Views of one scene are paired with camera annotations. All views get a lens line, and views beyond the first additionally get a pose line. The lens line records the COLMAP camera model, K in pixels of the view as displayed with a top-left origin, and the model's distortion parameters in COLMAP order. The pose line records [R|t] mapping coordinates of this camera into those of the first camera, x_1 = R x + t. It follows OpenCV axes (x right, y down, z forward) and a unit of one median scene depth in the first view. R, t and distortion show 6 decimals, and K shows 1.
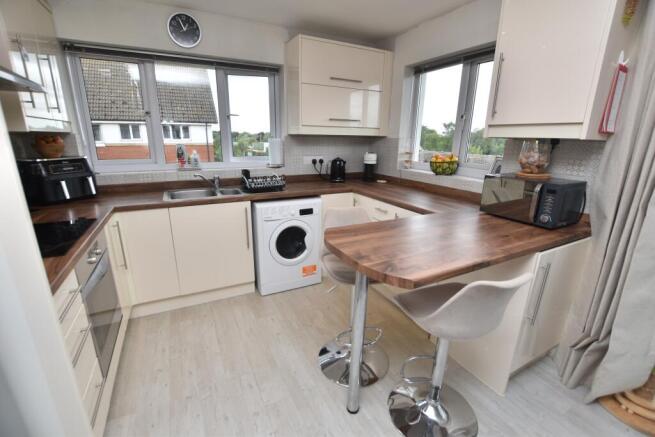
lens RADIAL K [[288.2, 0, 329.6], [0, 288.2, 219.7], [0, 0, 1]] dist [-0.027898, 0.002780]
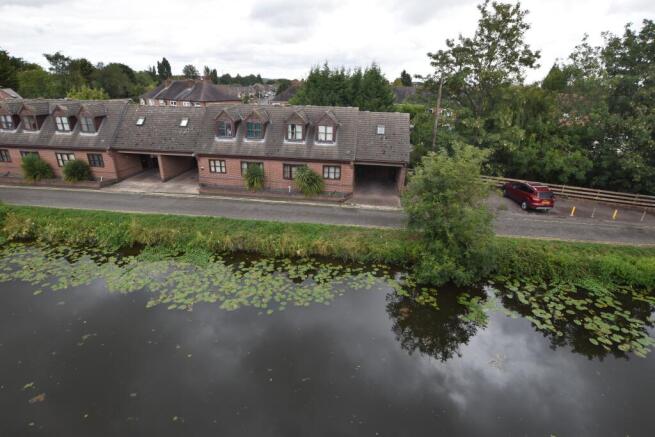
lens RADIAL K [[337.0, 0, 326.8], [0, 337.0, 219.4], [0, 0, 1]] dist [-0.024929, 0.001136]
pose [[0.539464, -0.323145, 0.777532, 0.833042], [0.220335, 0.945425, 0.240051, -0.078603], [-0.812669, 0.041819, 0.581223, 0.115984]]
